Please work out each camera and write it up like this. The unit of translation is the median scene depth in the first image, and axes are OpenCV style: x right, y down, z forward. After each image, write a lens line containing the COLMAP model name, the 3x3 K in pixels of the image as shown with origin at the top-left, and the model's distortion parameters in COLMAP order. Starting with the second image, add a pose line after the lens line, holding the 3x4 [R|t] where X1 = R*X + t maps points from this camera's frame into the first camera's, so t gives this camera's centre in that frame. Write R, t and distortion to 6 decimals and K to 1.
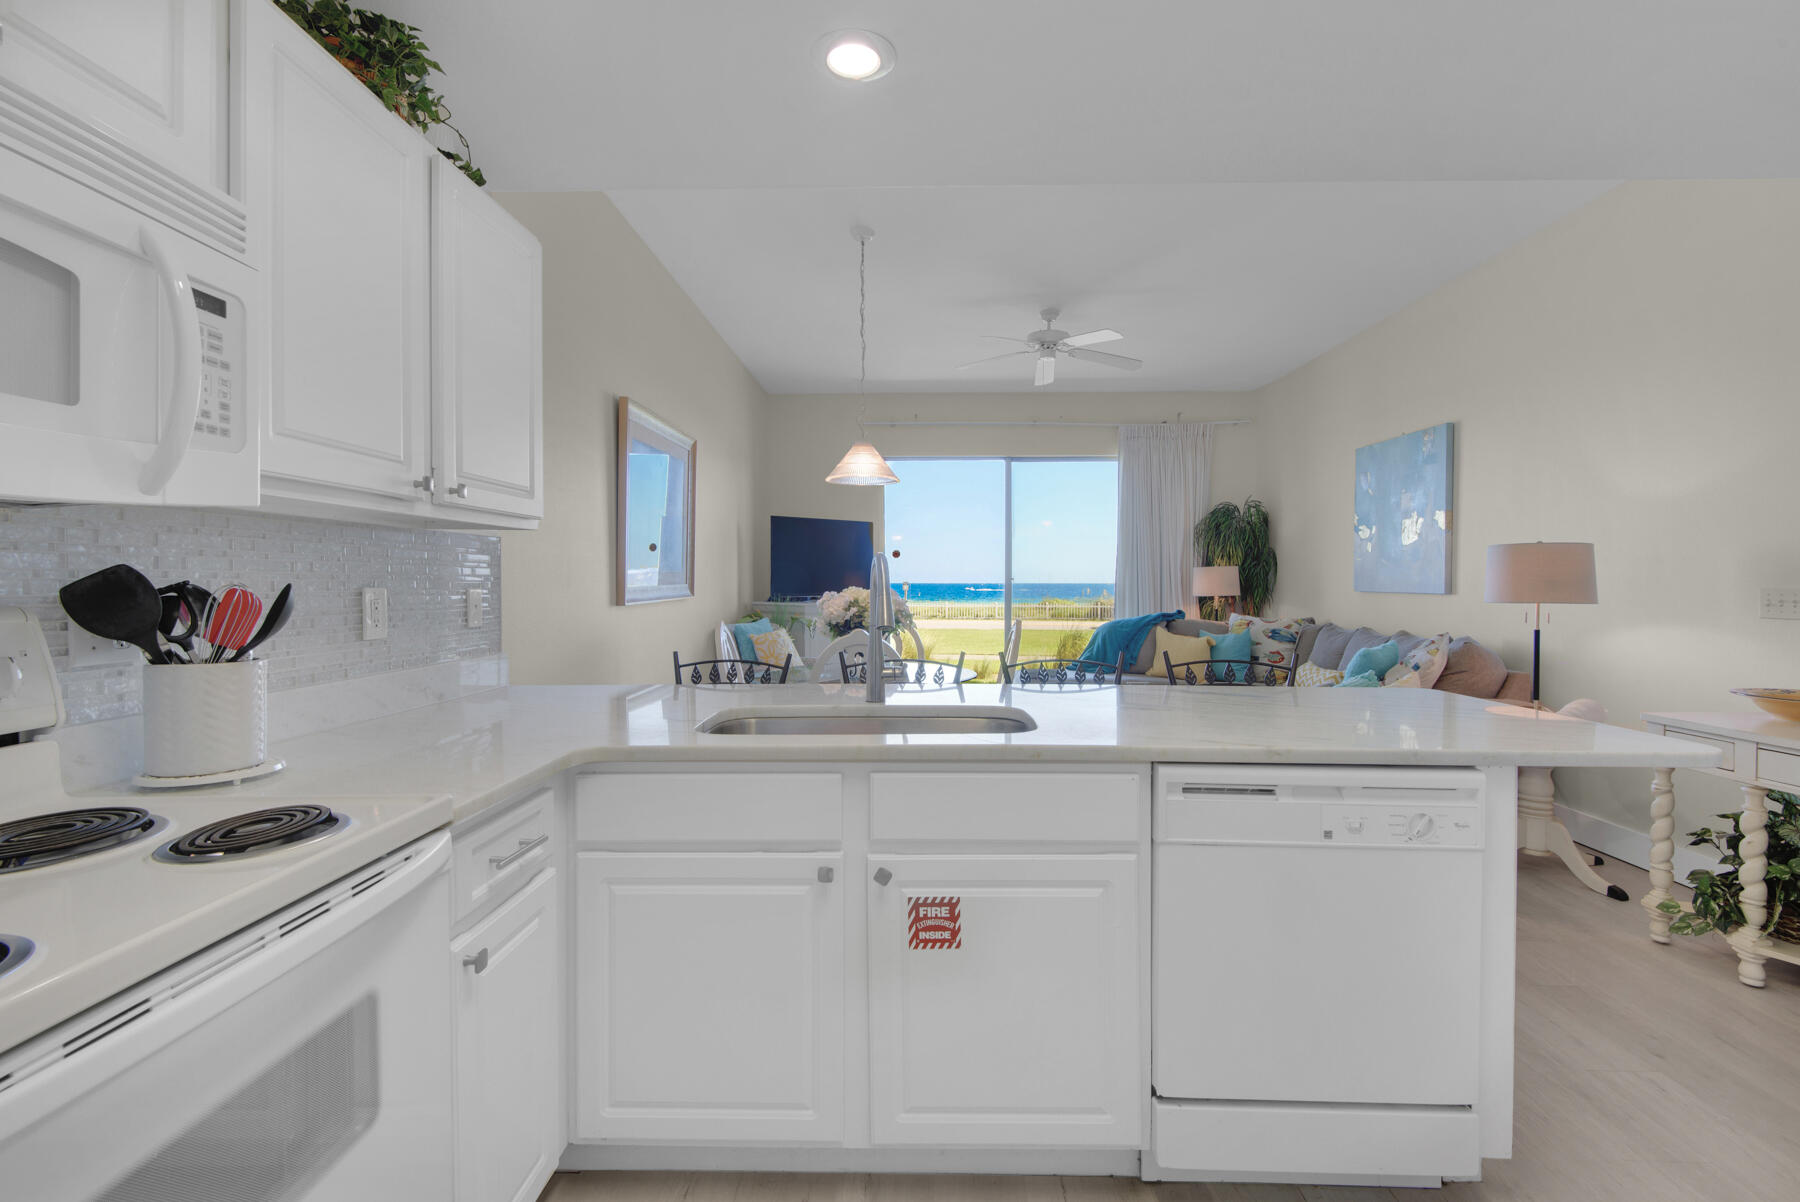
lens RADIAL K [[812.7, 0, 893.8], [0, 812.7, 596.1], [0, 0, 1]] dist [0.017261, -0.011438]
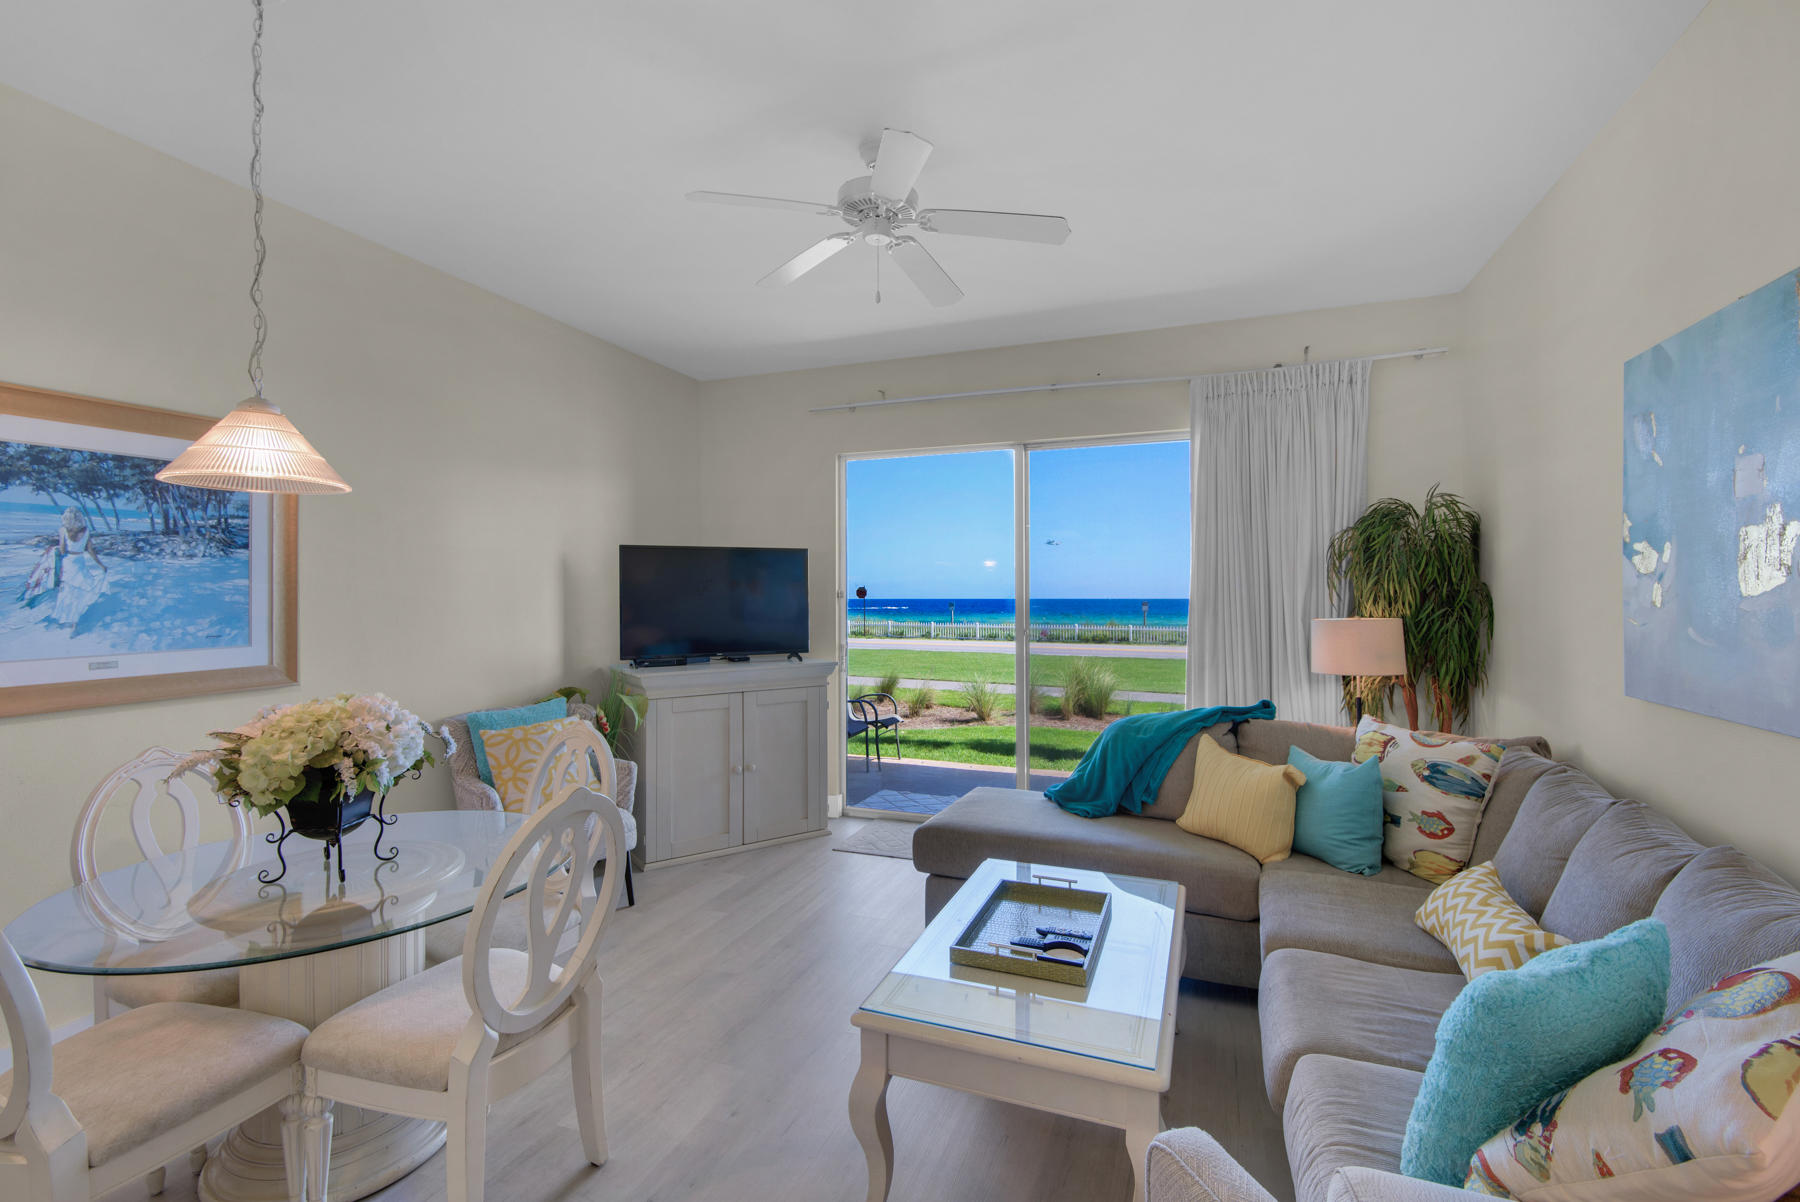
lens RADIAL K [[812.7, 0, 897.4], [0, 812.7, 593.7], [0, 0, 1]] dist [0.017261, -0.011438]
pose [[0.948207, -0.003279, -0.317637, 0.351497], [-0.003340, 0.999789, -0.020290, -0.051118], [0.317637, 0.020300, 0.947995, 0.490951]]
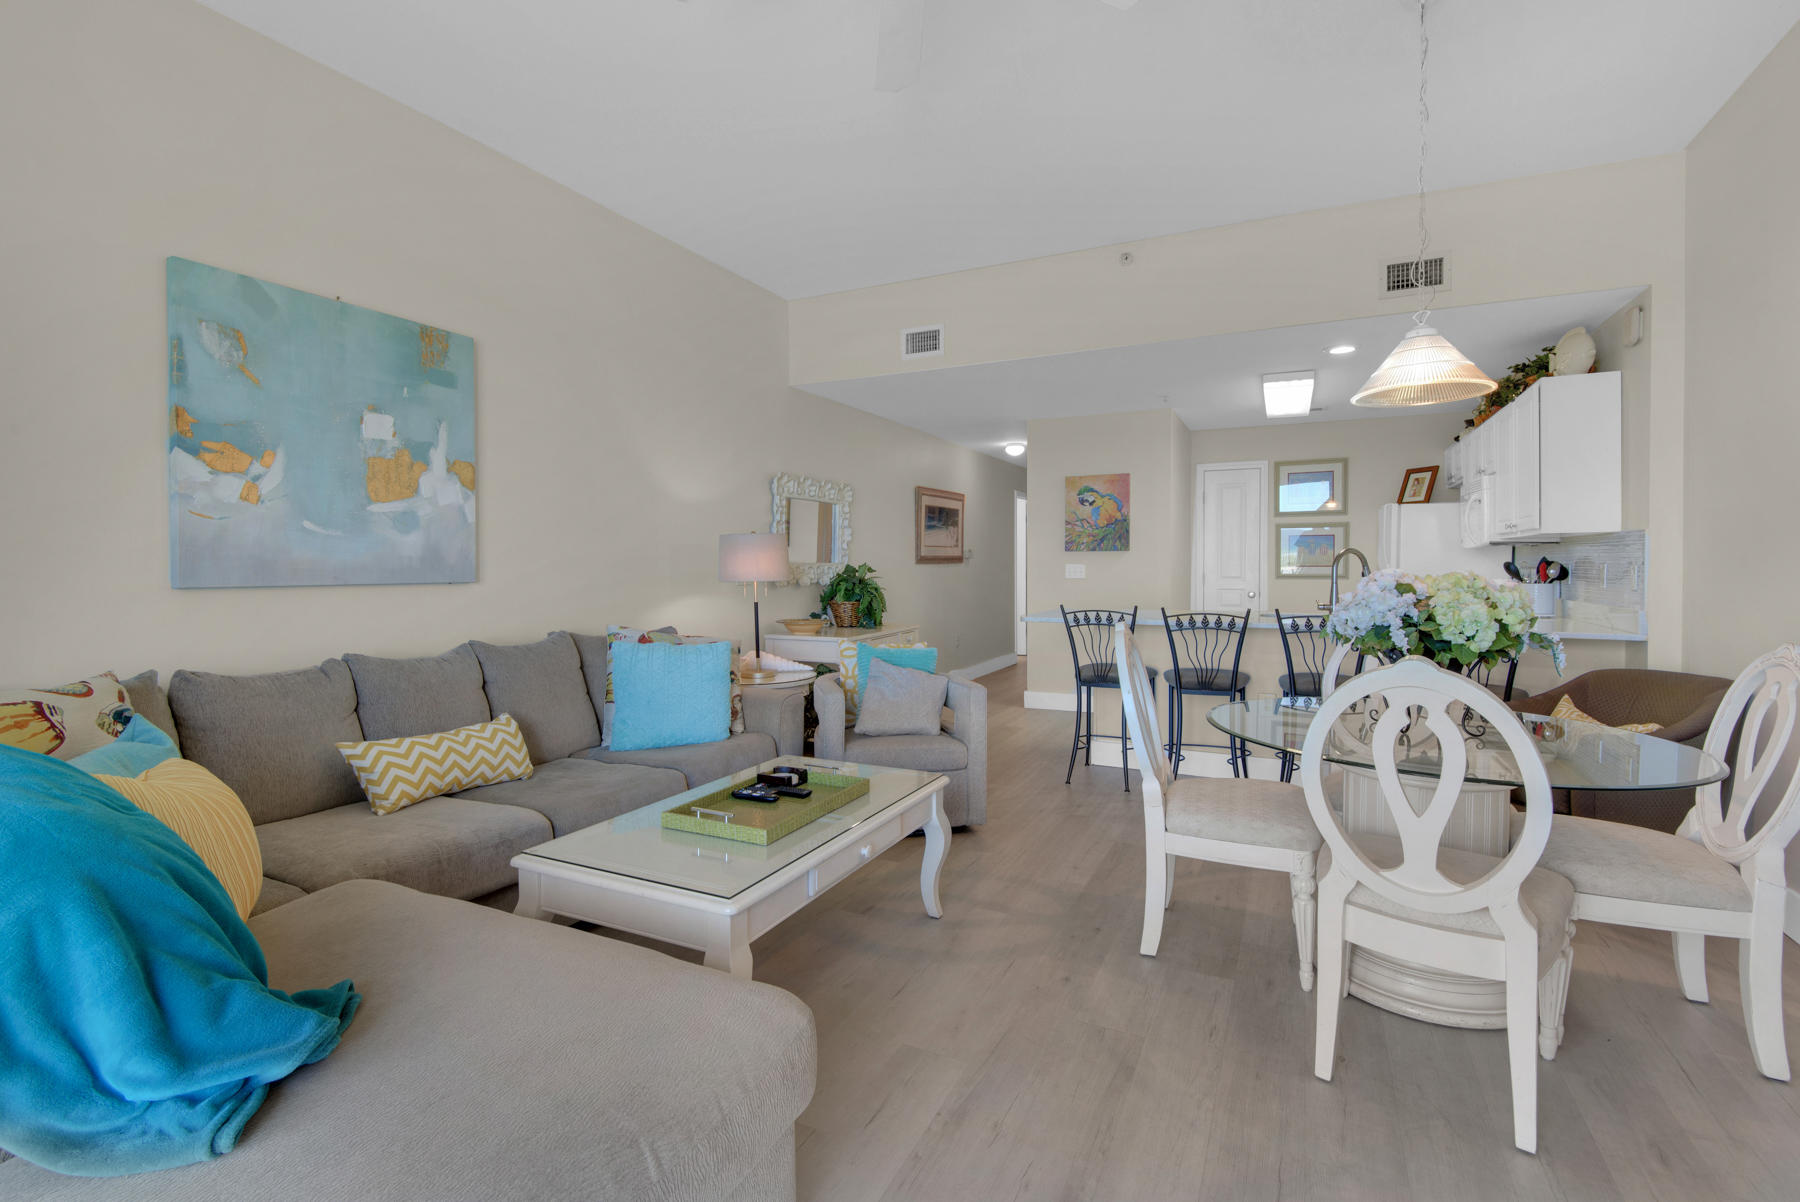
lens RADIAL K [[812.7, 0, 893.5], [0, 812.7, 586.5], [0, 0, 1]] dist [0.017261, -0.011438]
pose [[-0.909211, -0.007640, 0.416265, 0.046435], [0.011882, 0.998948, 0.044286, -0.022523], [-0.416166, 0.045212, -0.908164, 1.277116]]
